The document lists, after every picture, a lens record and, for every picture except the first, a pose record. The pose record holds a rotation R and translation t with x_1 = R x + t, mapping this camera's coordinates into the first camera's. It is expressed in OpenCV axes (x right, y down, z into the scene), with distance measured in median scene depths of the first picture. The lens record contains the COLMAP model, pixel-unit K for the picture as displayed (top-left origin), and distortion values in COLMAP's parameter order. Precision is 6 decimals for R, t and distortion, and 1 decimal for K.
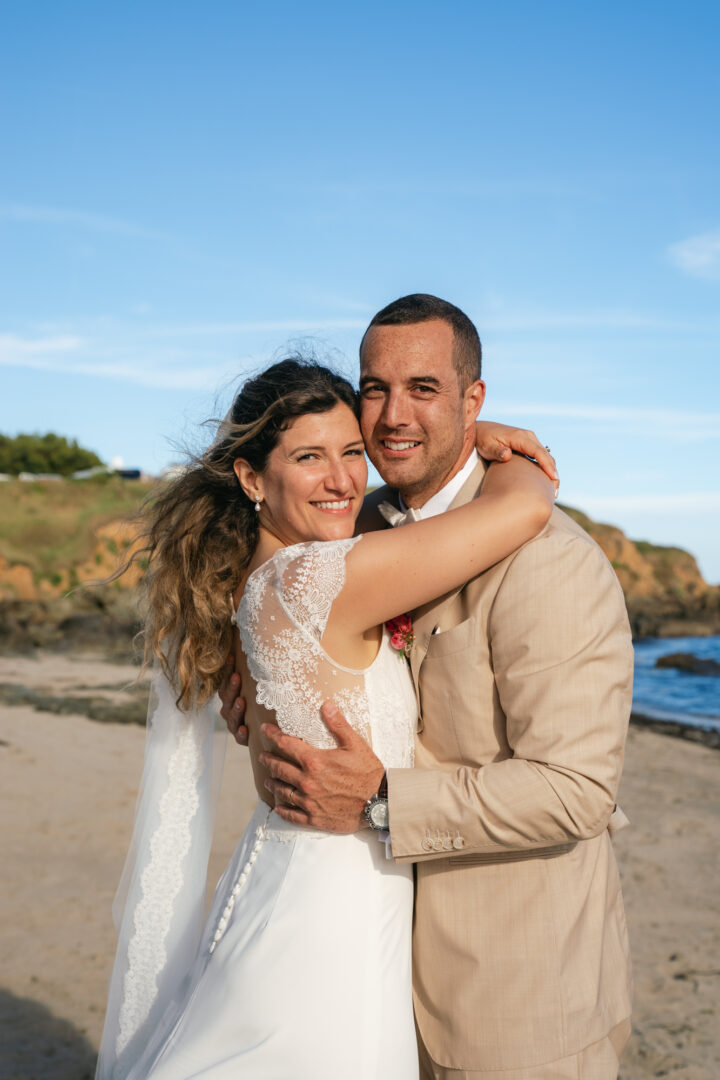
lens RADIAL K [[1599.3, 0, 361.7], [0, 1599.3, 537.1], [0, 0, 1]] dist [0.316947, 0.000000]
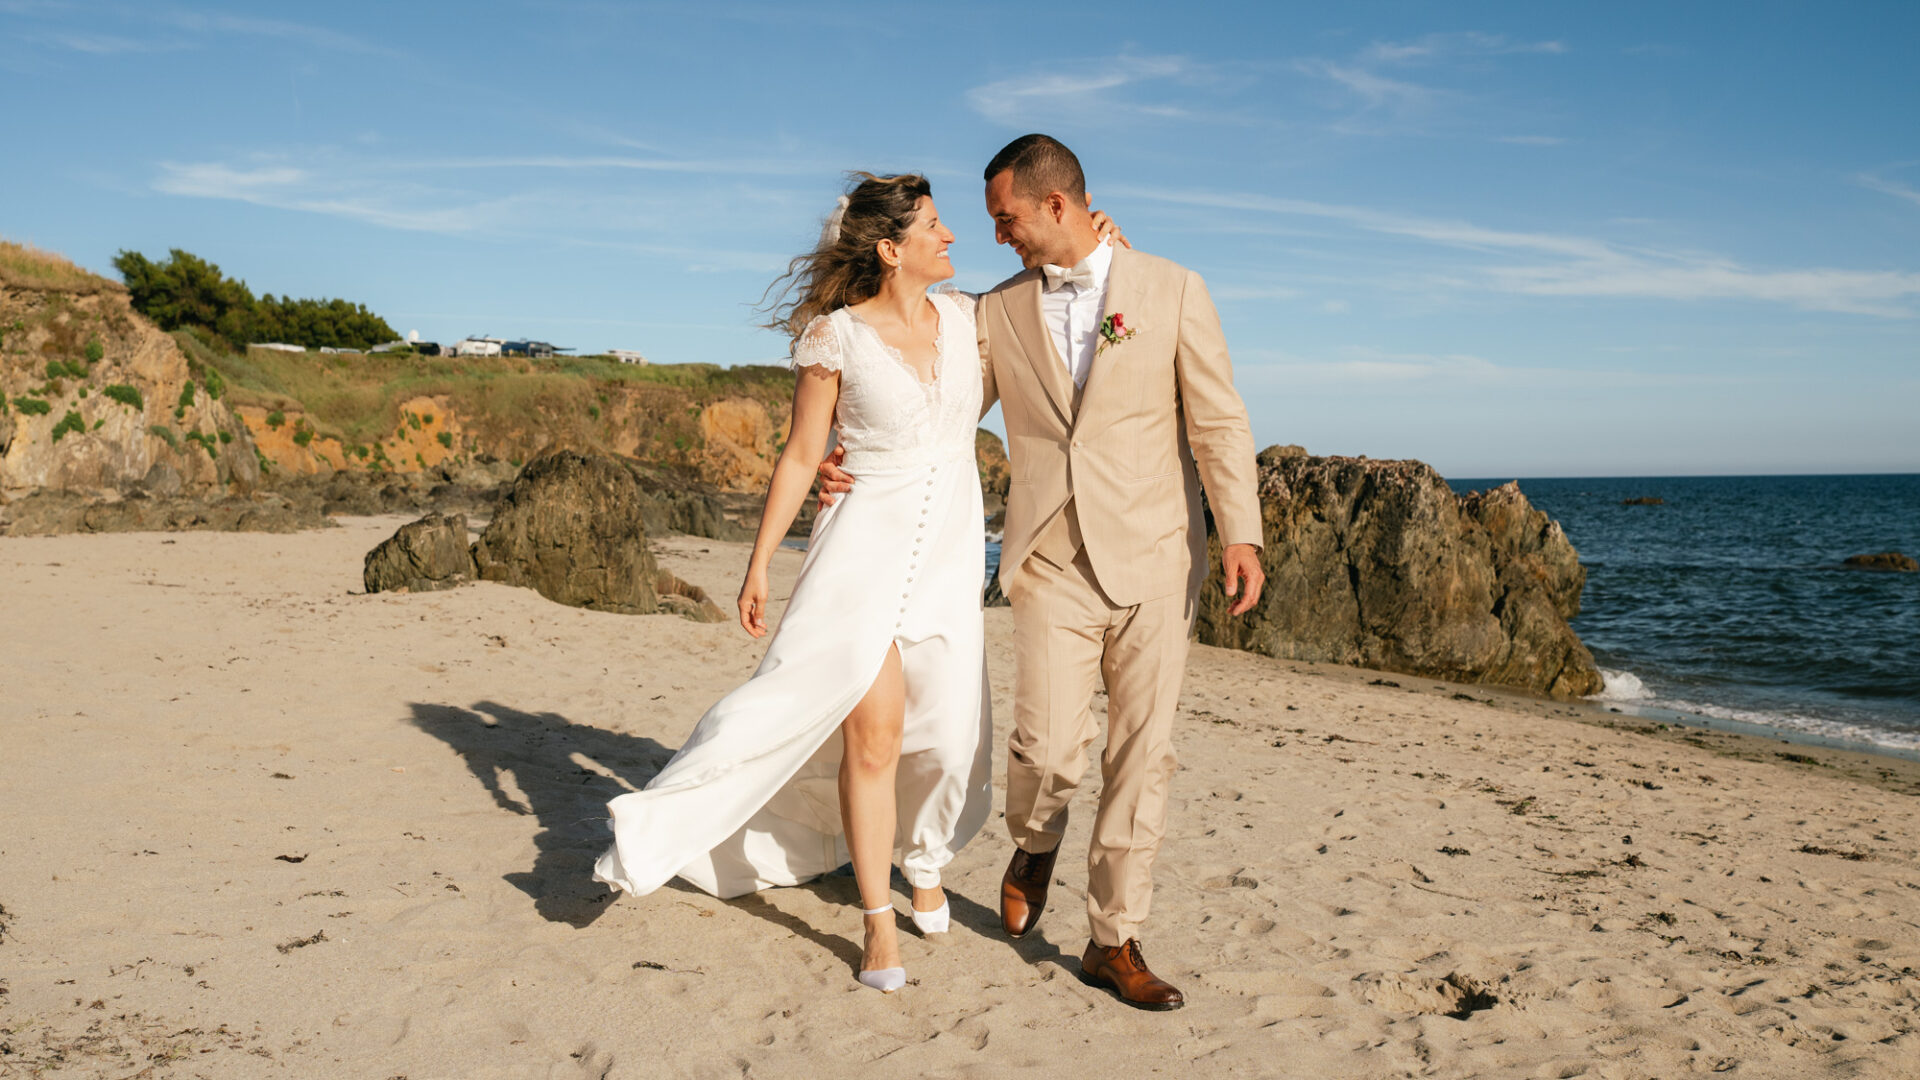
lens RADIAL K [[1693.4, 0, 910.2], [0, 1693.4, 501.6], [0, 0, 1]] dist [-0.029063, -0.002060]
pose [[0.988951, 0.015135, 0.147465, -0.000809], [-0.022748, 0.998486, 0.050081, -0.004066], [-0.146484, -0.052882, 0.987799, -0.108864]]
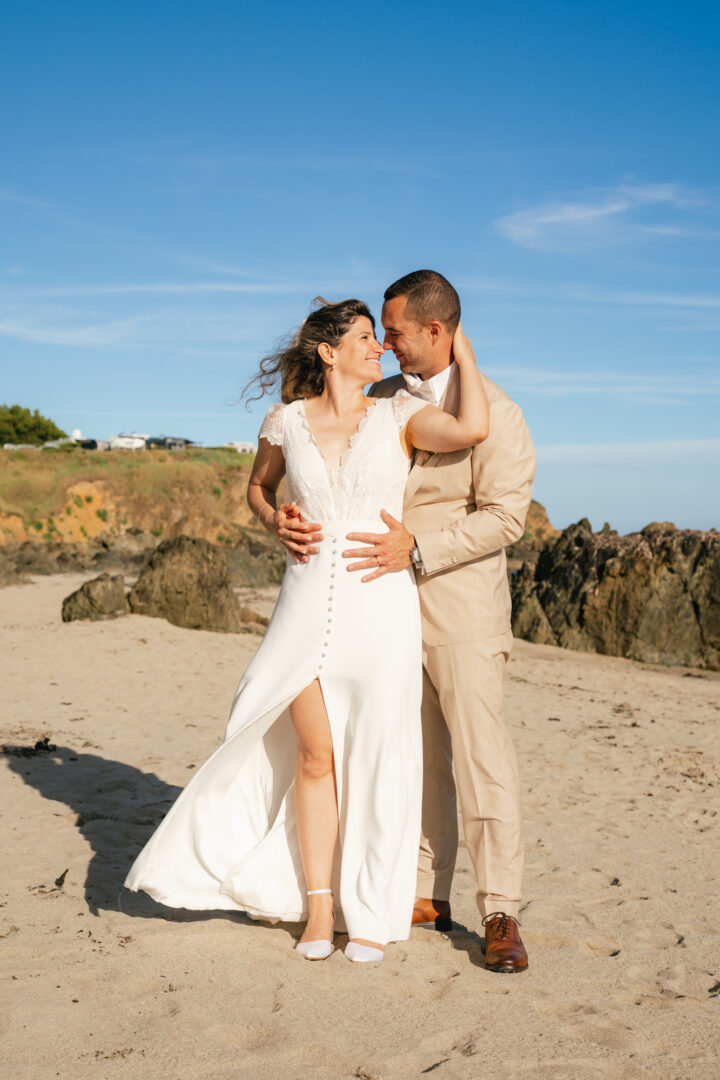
lens RADIAL K [[1356.3, 0, 359.3], [0, 1356.3, 529.5], [0, 0, 1]] dist [0.205591, 0.000000]
pose [[0.997848, 0.004822, 0.065391, 0.001723], [-0.006777, 0.999536, 0.029698, -0.005884], [-0.065217, -0.030077, 0.997418, -0.135716]]
